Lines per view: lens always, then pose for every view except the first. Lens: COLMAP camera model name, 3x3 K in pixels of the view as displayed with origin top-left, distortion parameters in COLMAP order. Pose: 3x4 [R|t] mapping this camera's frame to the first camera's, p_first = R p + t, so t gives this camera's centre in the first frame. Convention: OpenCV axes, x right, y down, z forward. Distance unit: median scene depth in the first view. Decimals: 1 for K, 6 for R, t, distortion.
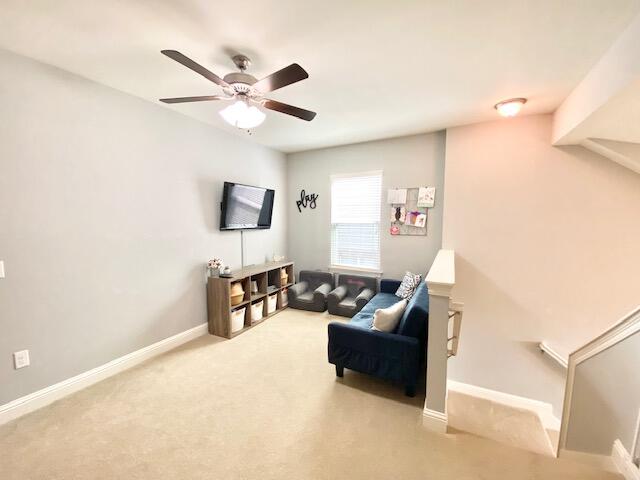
lens RADIAL K [[258.2, 0, 320.0], [0, 258.2, 240.0], [0, 0, 1]] dist [0.029120, -0.025639]
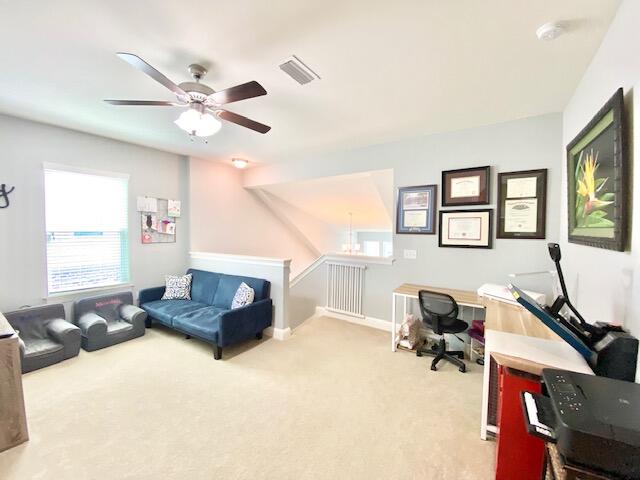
lens RADIAL K [[258.2, 0, 320.0], [0, 258.2, 240.0], [0, 0, 1]] dist [0.029120, -0.025639]
pose [[0.087861, -0.041044, 0.995287, -0.674915], [0.068048, 0.997064, 0.035110, -0.020966], [-0.993806, 0.064642, 0.090396, 0.254518]]
